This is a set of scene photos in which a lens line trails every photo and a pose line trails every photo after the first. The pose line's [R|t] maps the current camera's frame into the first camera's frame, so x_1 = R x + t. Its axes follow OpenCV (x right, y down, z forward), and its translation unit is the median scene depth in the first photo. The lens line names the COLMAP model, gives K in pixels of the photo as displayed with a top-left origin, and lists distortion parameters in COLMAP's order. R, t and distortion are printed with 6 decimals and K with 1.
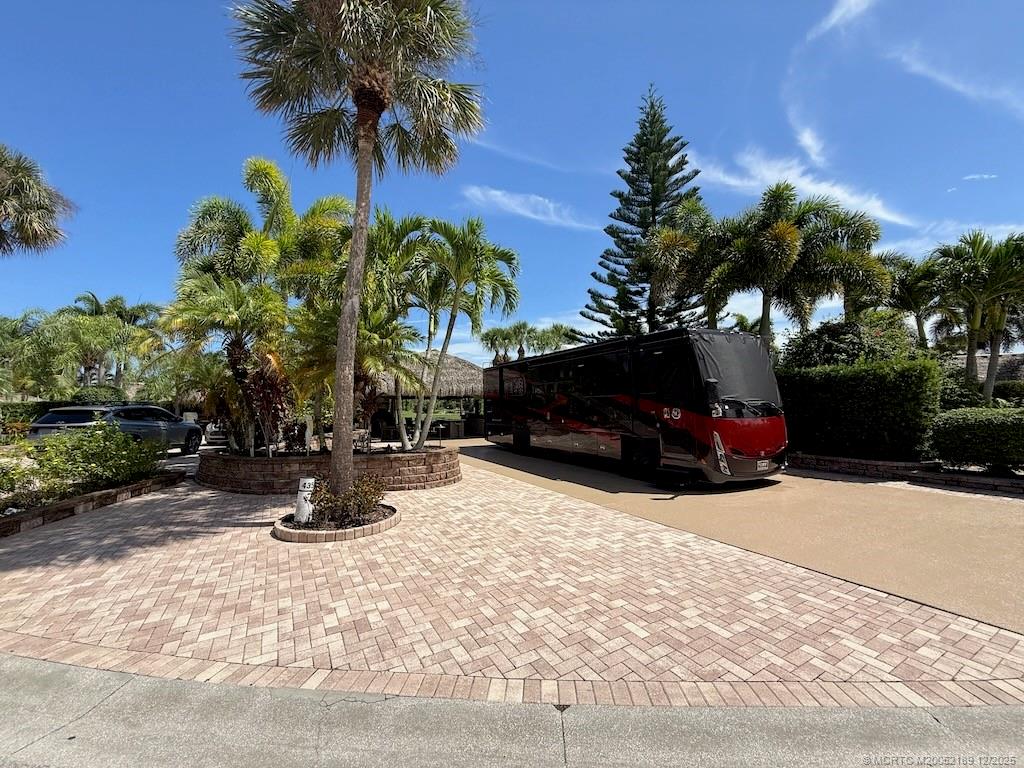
lens RADIAL K [[395.0, 0, 512.0], [0, 395.0, 384.0], [0, 0, 1]] dist [-0.001526, 0.000127]
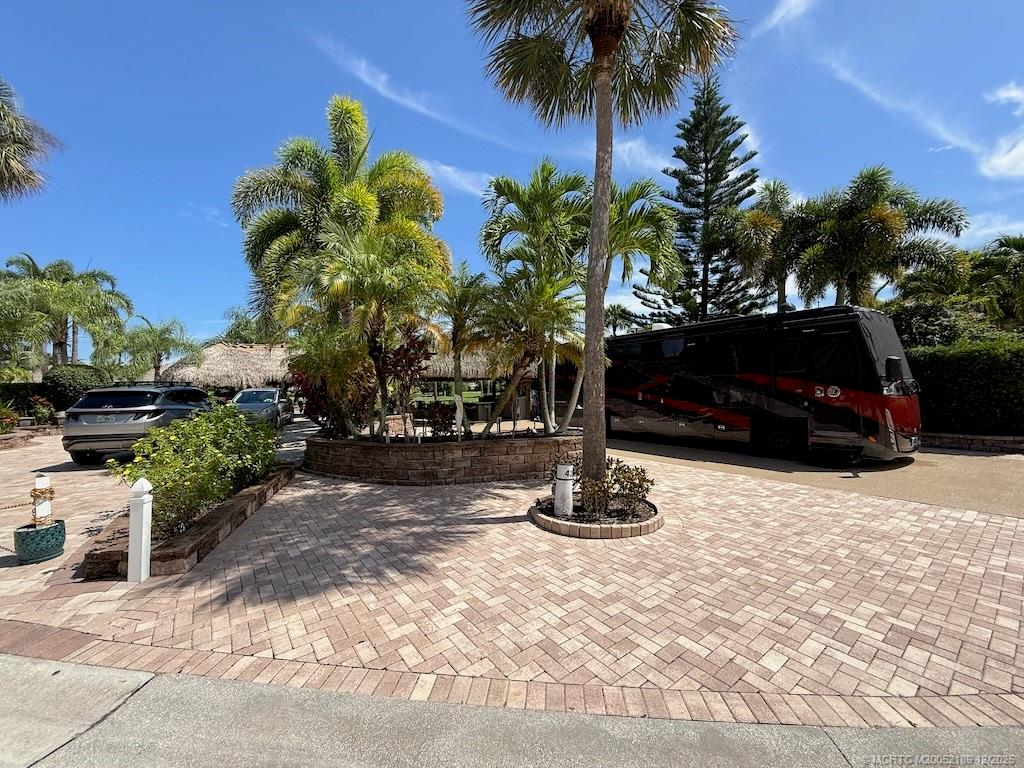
lens RADIAL K [[395.0, 0, 512.0], [0, 395.0, 384.0], [0, 0, 1]] dist [-0.001526, 0.000127]
pose [[0.992798, -0.001545, 0.119789, -0.522969], [-0.003638, 0.999067, 0.043033, 0.015184], [-0.119743, -0.043159, 0.991866, 0.110210]]
